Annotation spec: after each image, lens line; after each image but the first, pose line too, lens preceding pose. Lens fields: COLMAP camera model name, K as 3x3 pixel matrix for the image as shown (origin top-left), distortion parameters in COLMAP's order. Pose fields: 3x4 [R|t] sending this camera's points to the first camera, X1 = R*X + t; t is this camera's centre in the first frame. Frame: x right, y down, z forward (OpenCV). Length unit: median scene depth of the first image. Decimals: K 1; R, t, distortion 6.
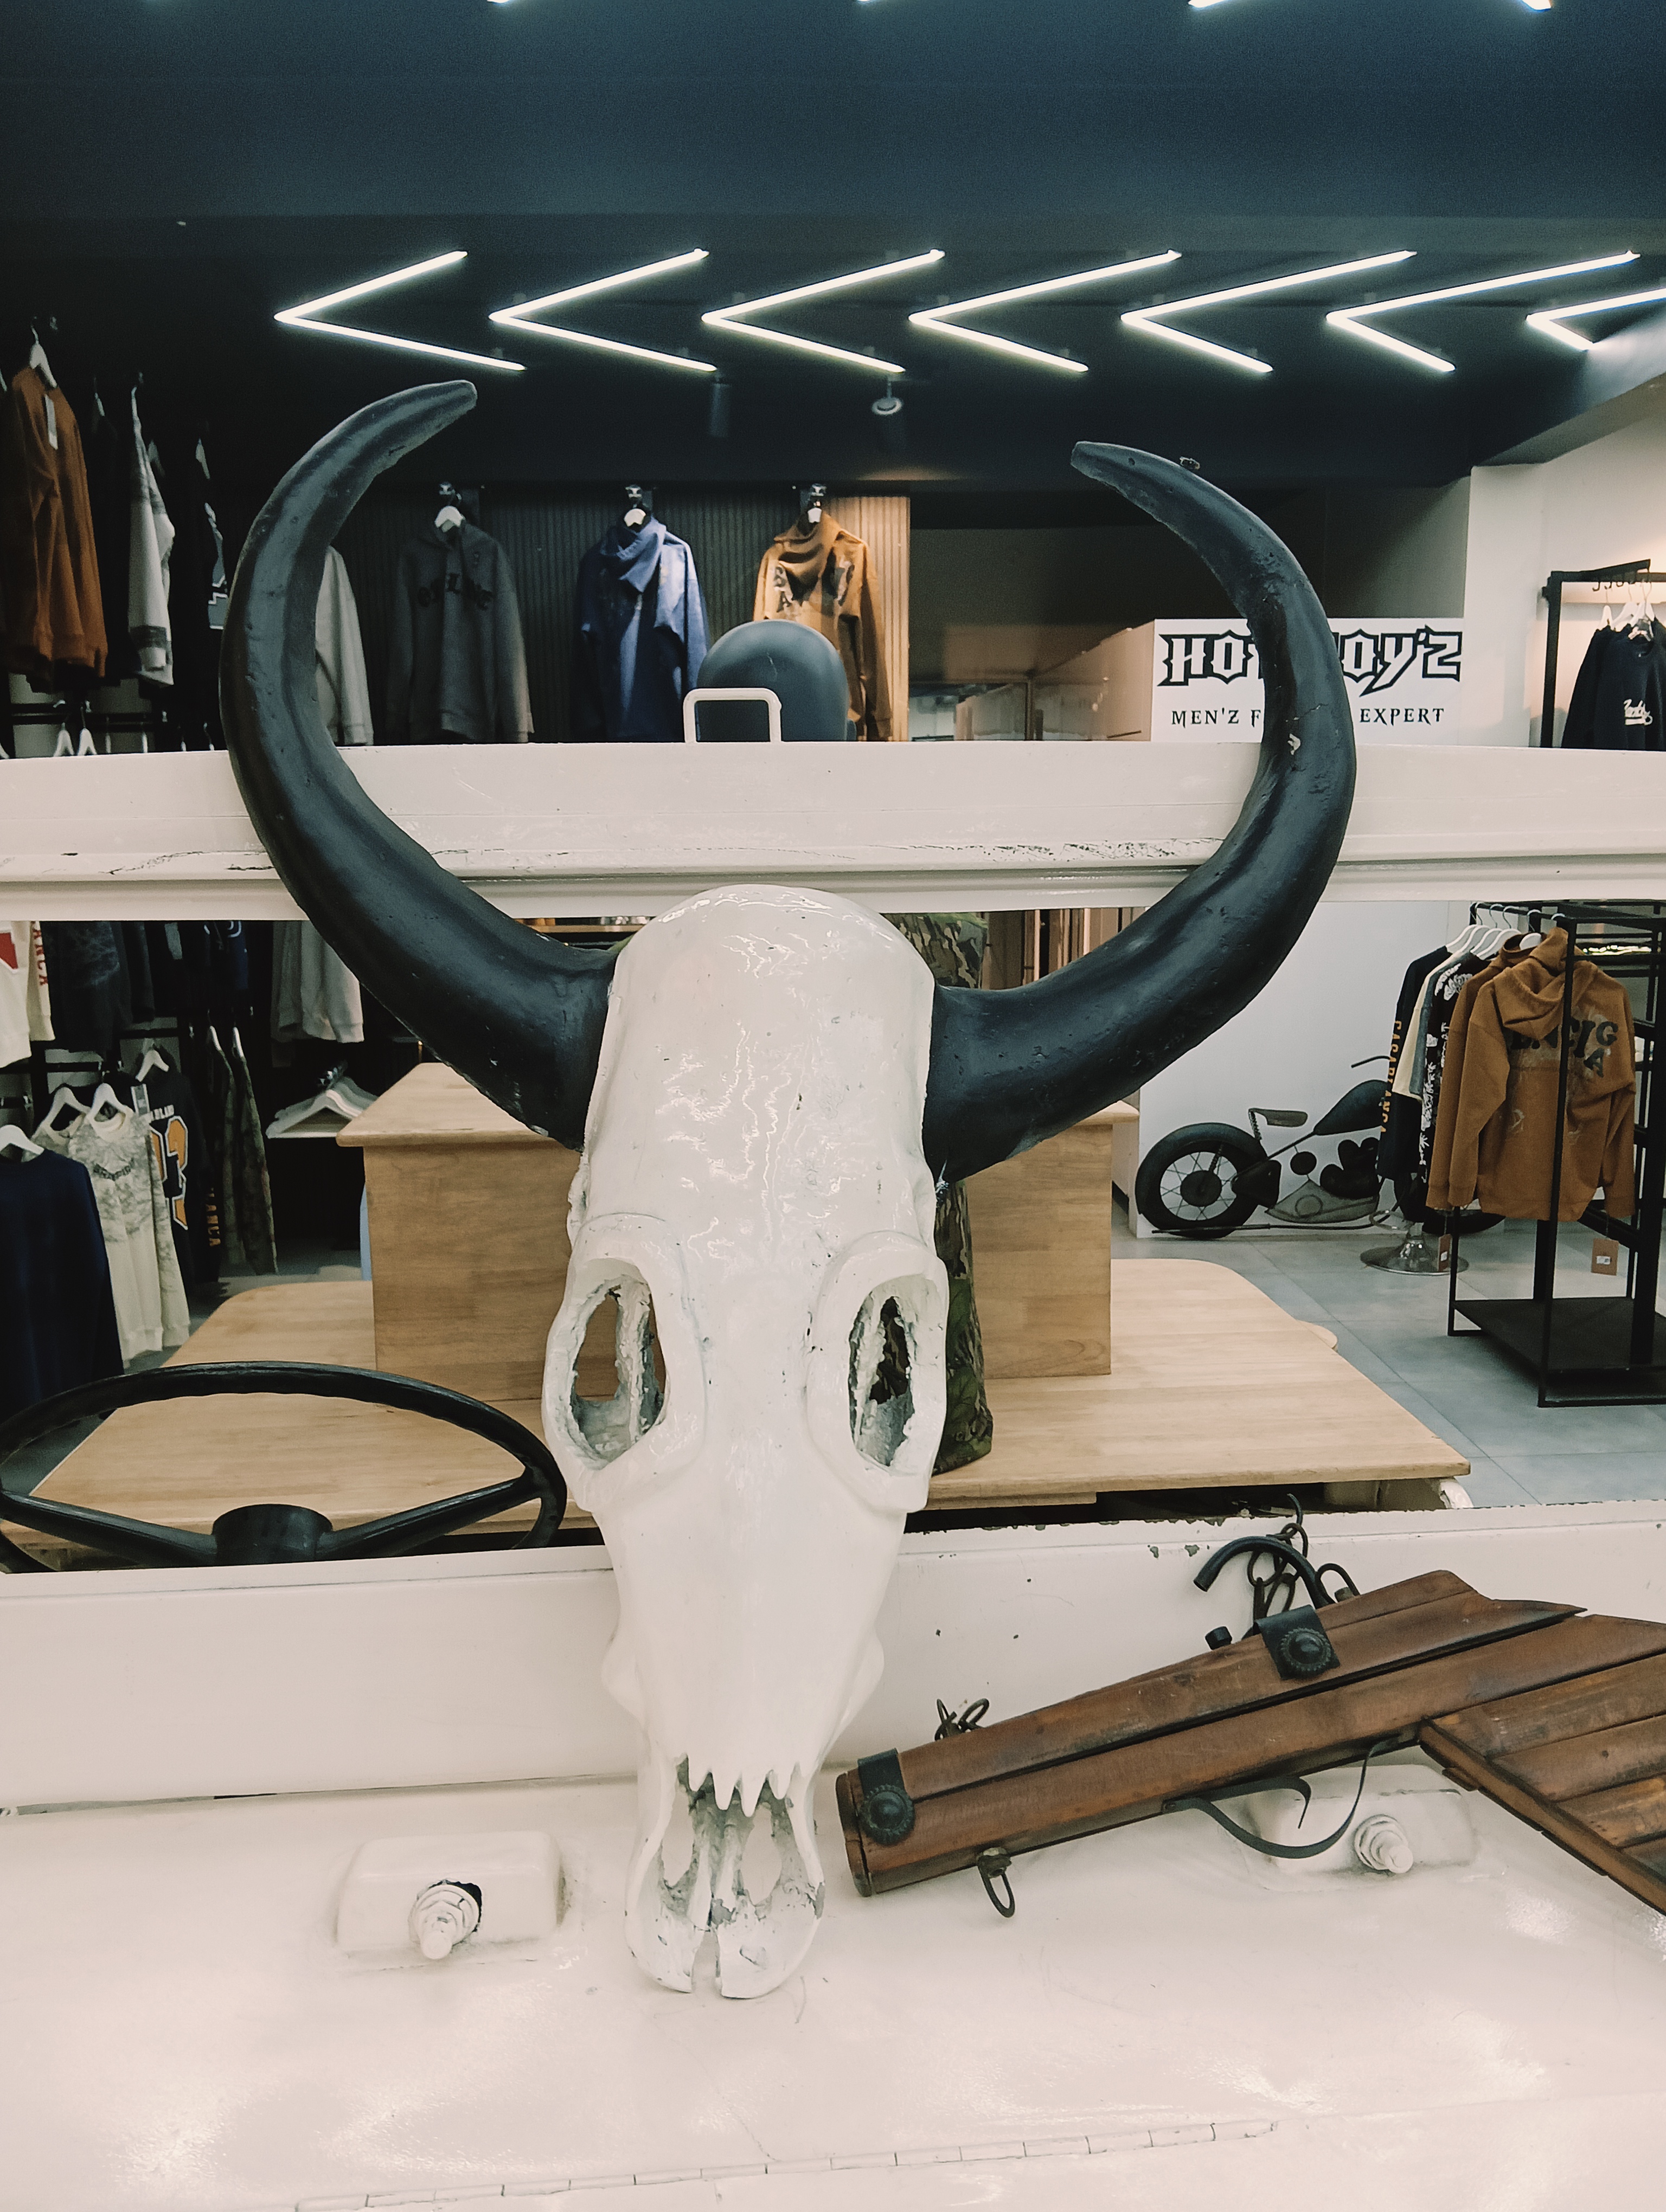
lens RADIAL K [[1727.3, 0, 826.4], [0, 1727.3, 1138.7], [0, 0, 1]] dist [0.092305, -0.187711]
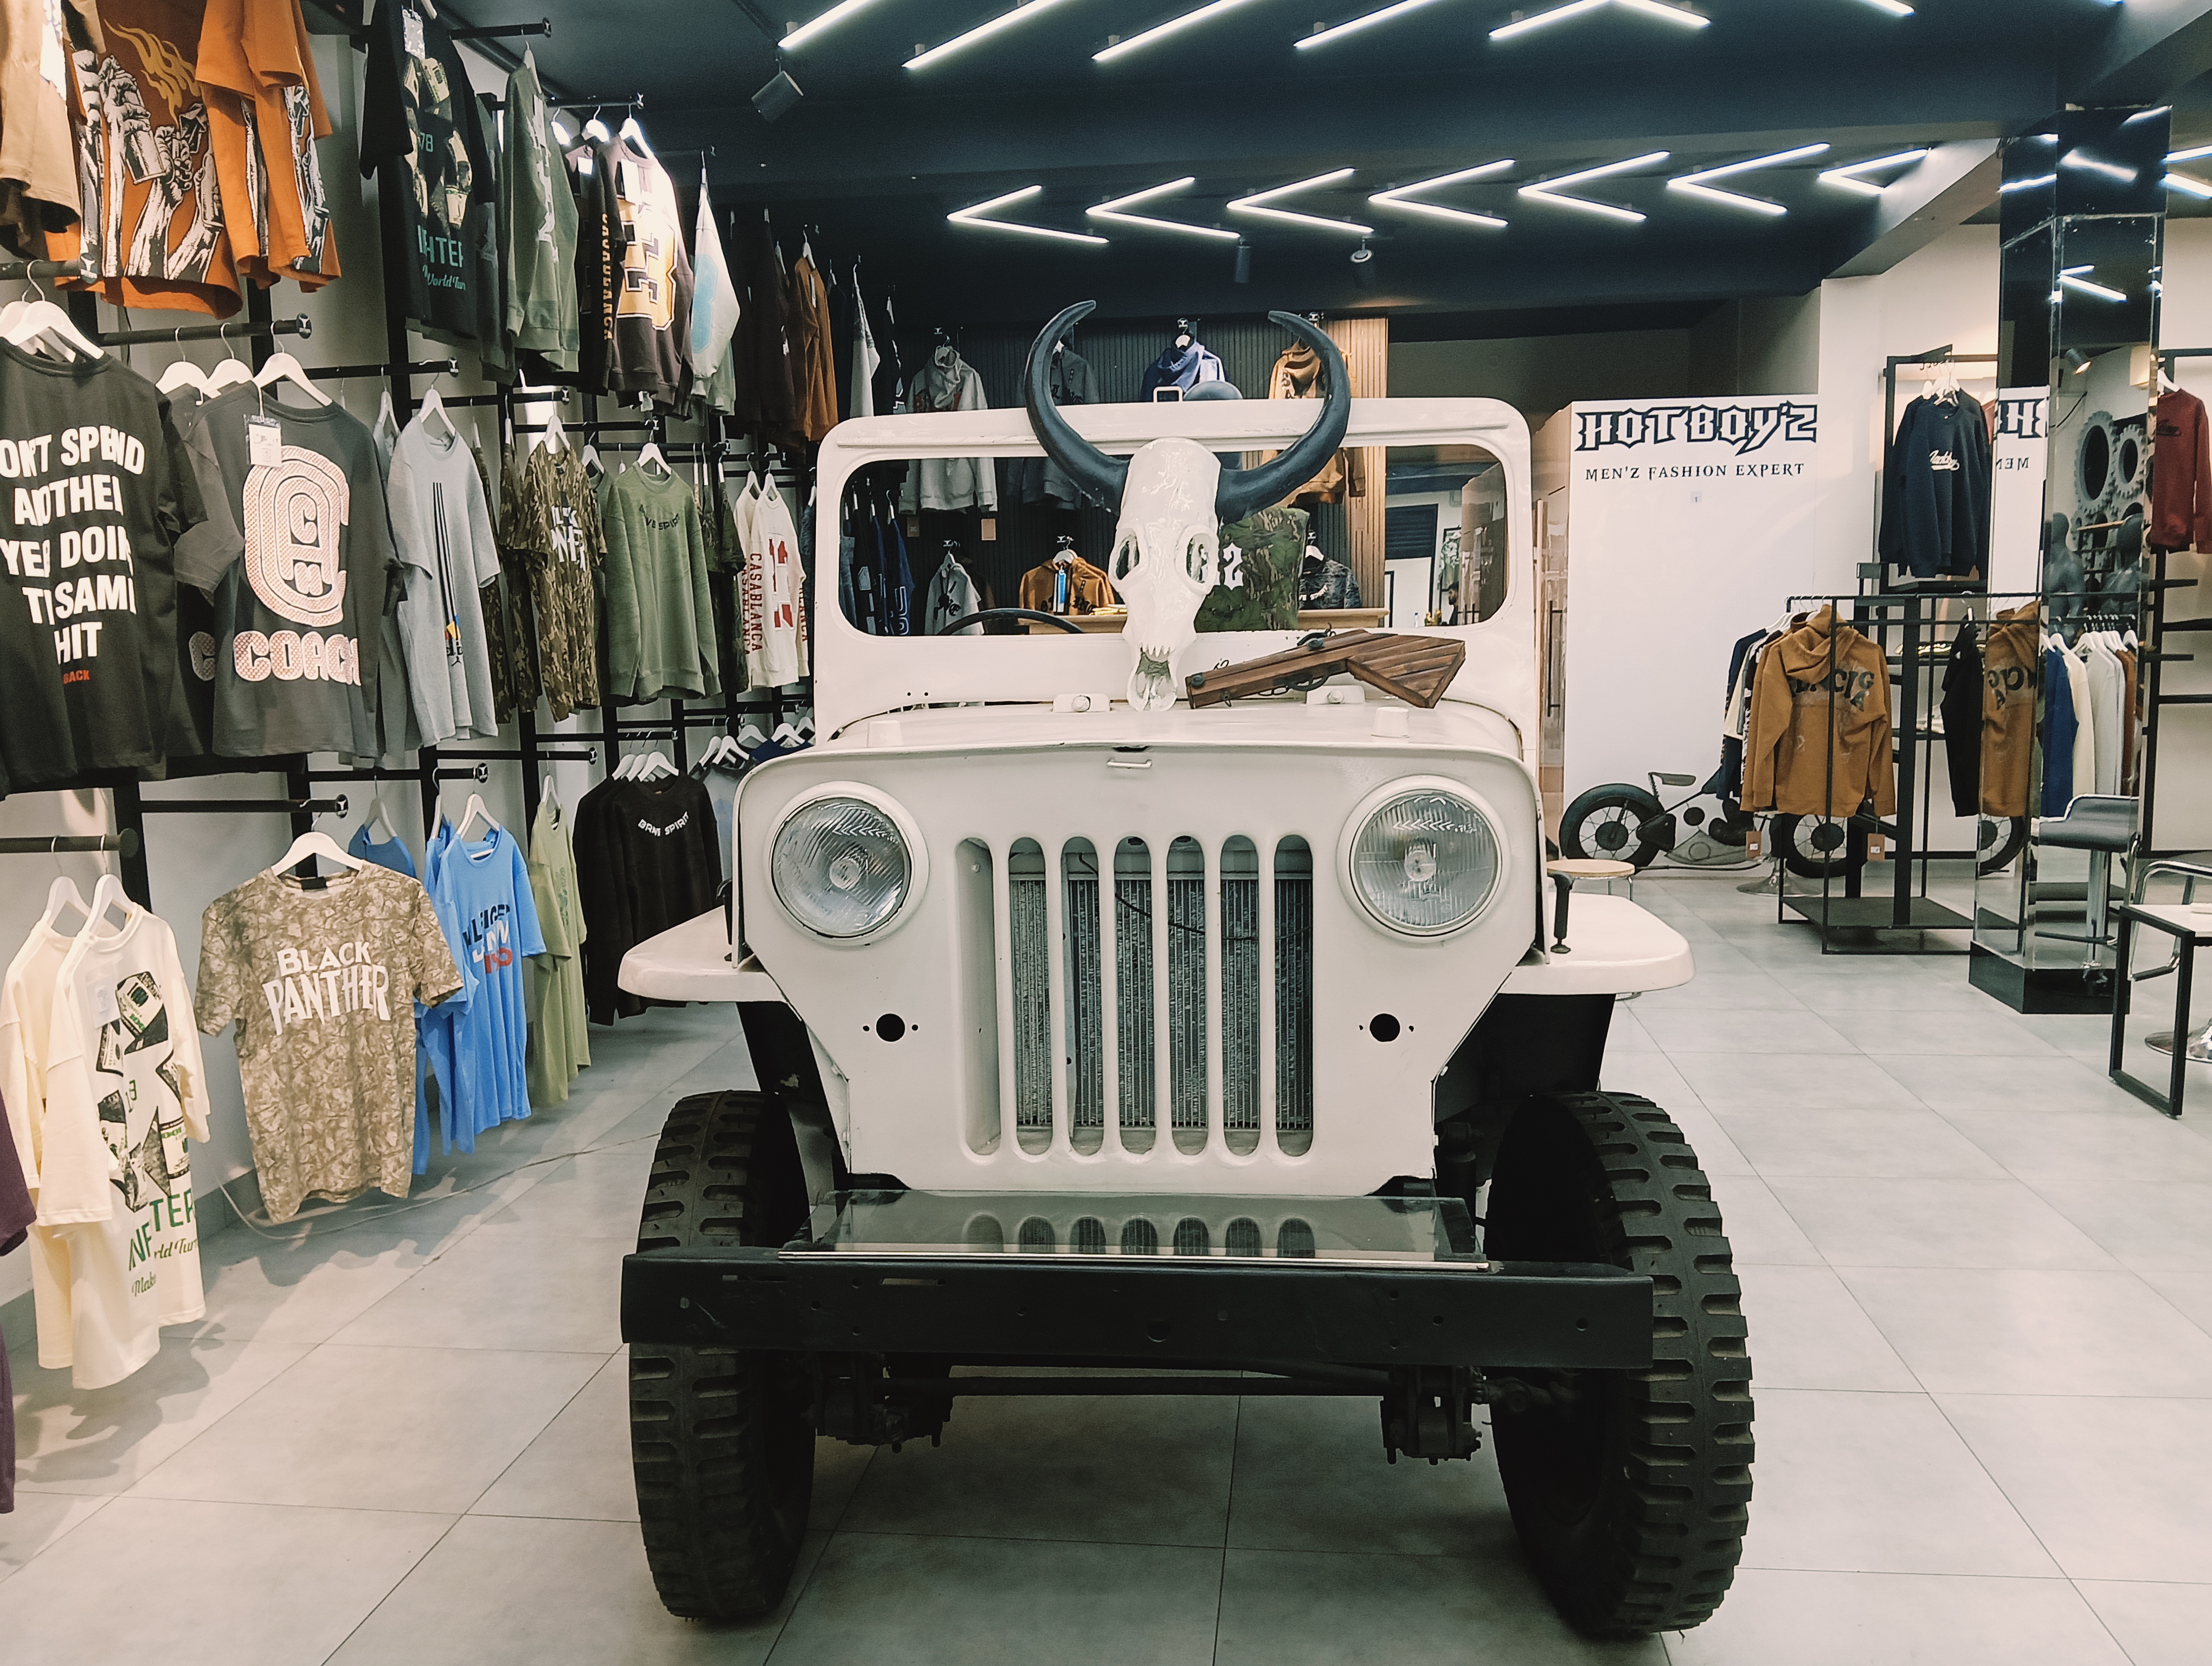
lens RADIAL K [[1727.3, 0, 1118.8], [0, 1727.3, 838.9], [0, 0, 1]] dist [0.092305, -0.187711]
pose [[0.987813, 0.010977, -0.155257, 0.061014], [-0.020740, 0.997898, -0.061402, 0.130652], [0.154257, 0.063874, 0.985964, -0.362826]]
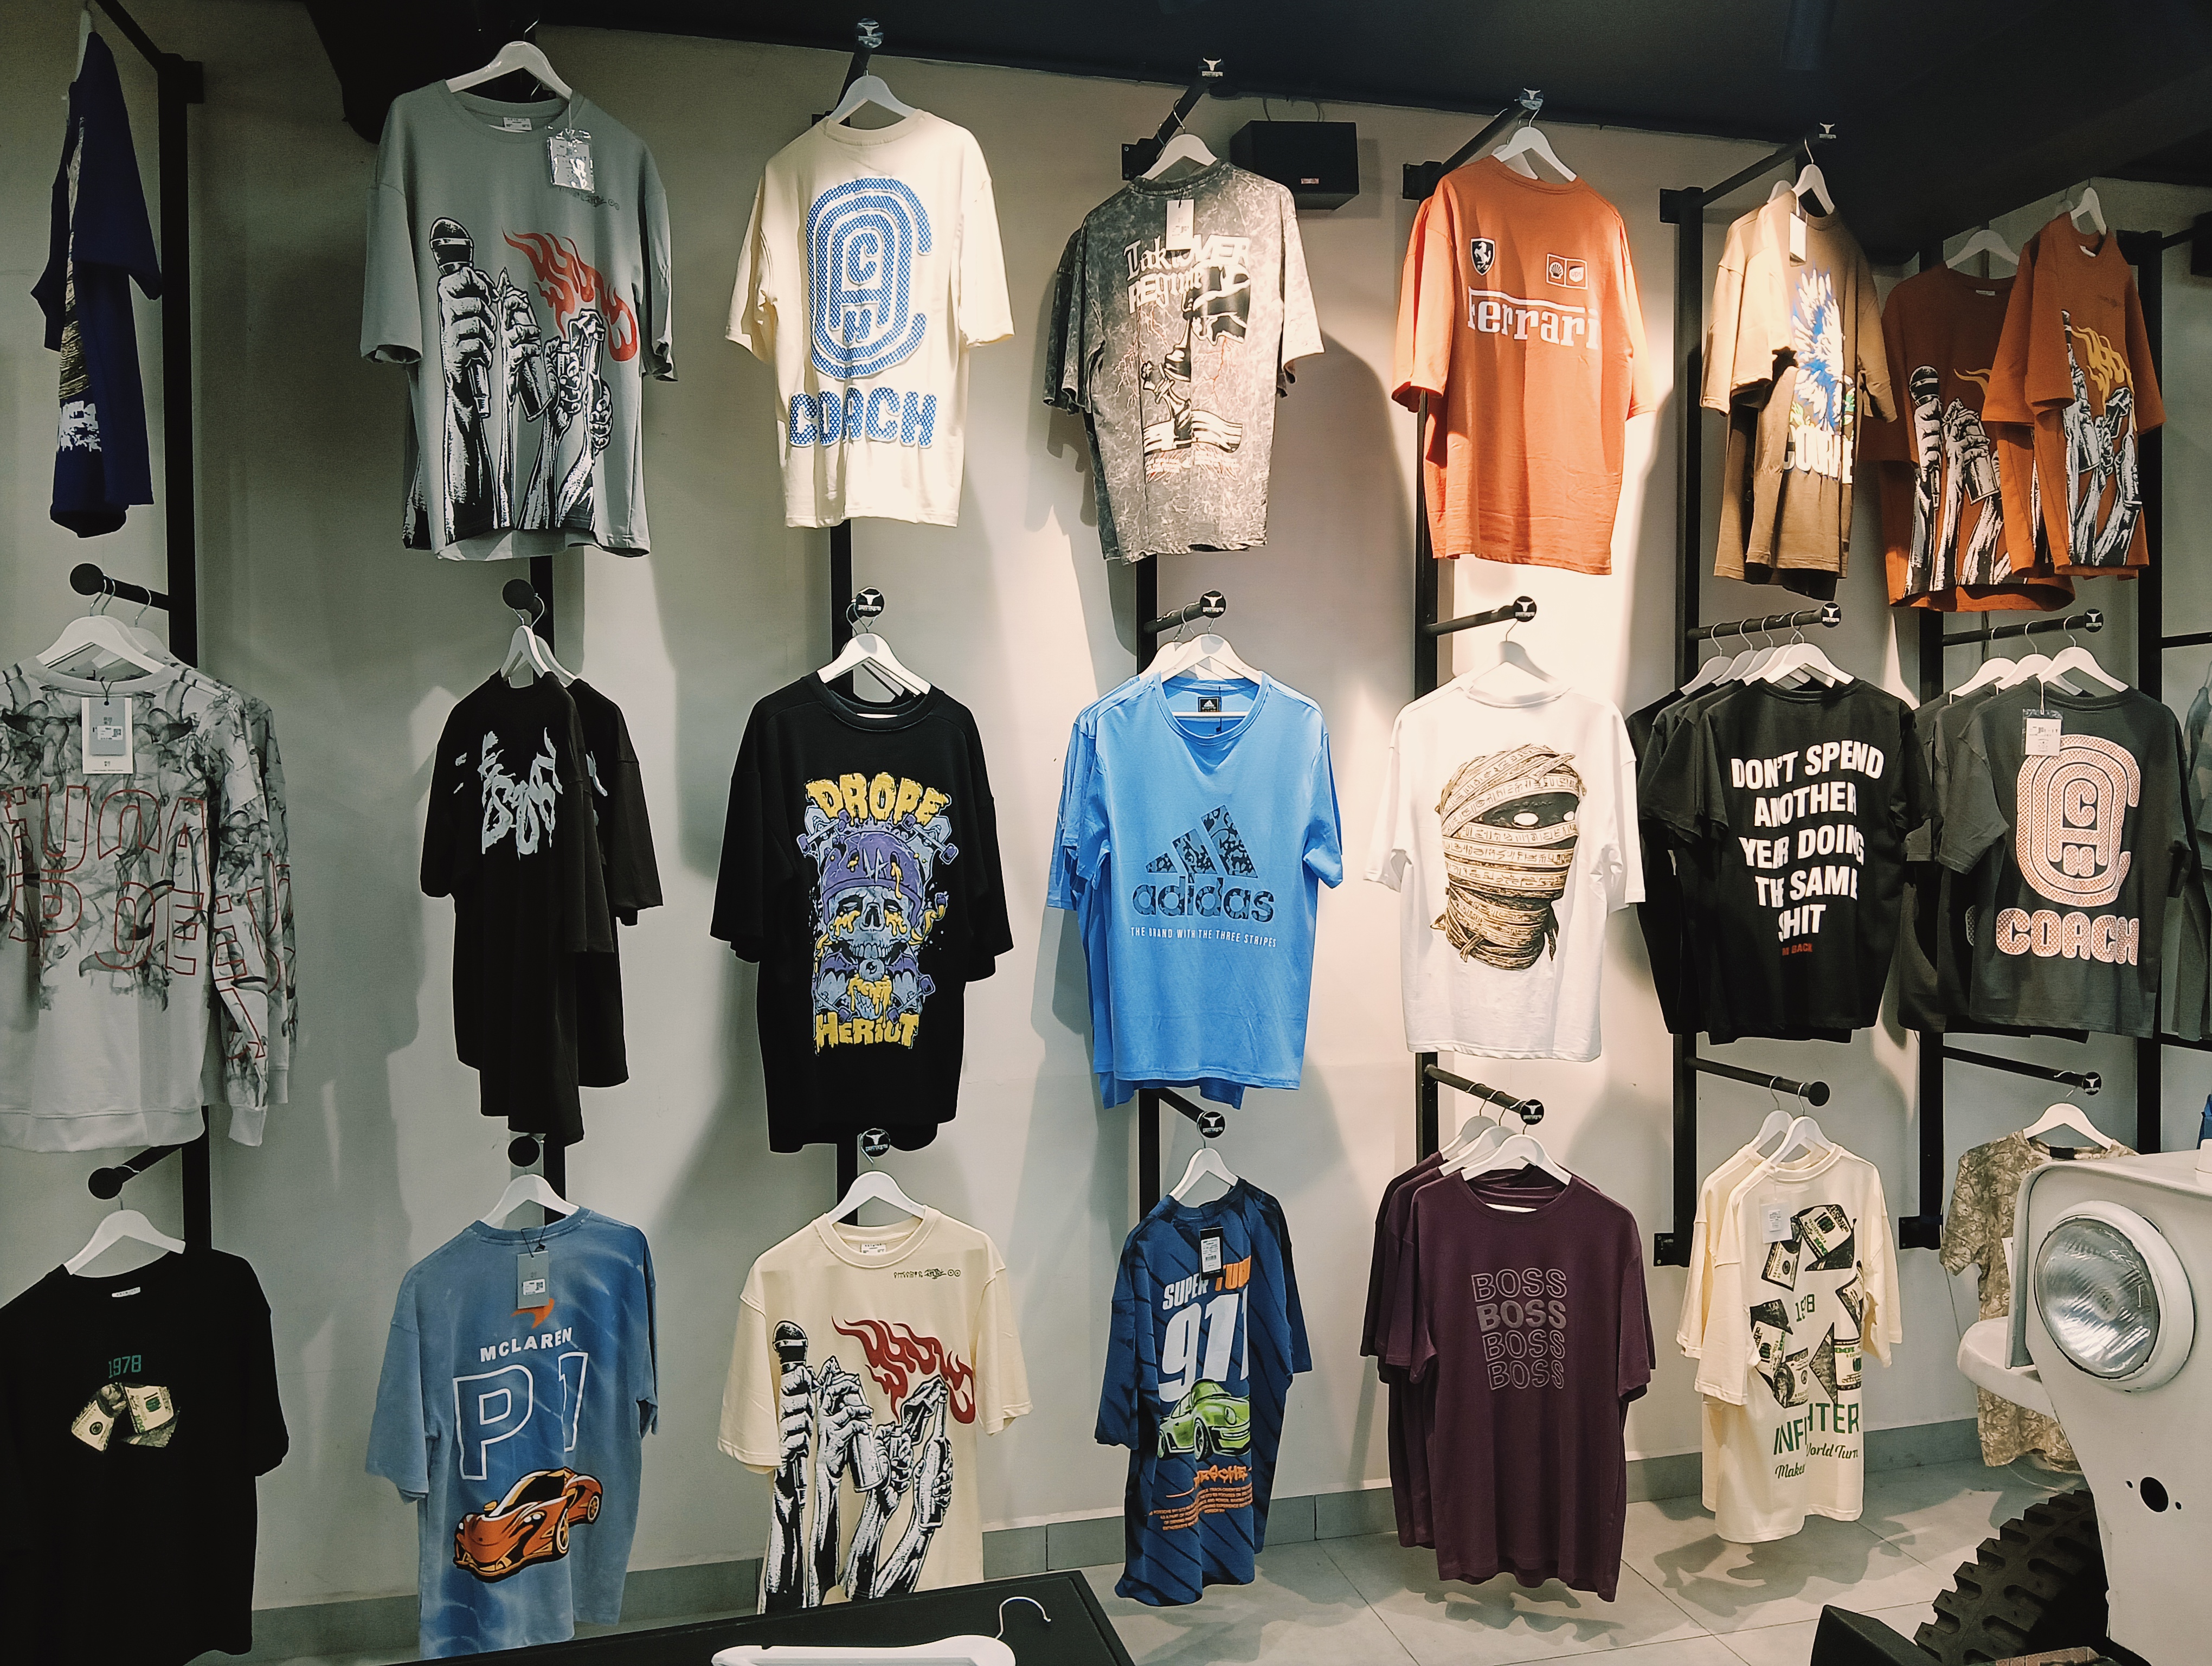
lens RADIAL K [[1727.3, 0, 1118.8], [0, 1727.3, 838.9], [0, 0, 1]] dist [0.092305, -0.187711]
pose [[0.201222, 0.041209, -0.978679, 0.226607], [-0.185551, 0.982629, 0.003225, 0.065176], [0.961811, 0.180946, 0.205373, -0.277875]]
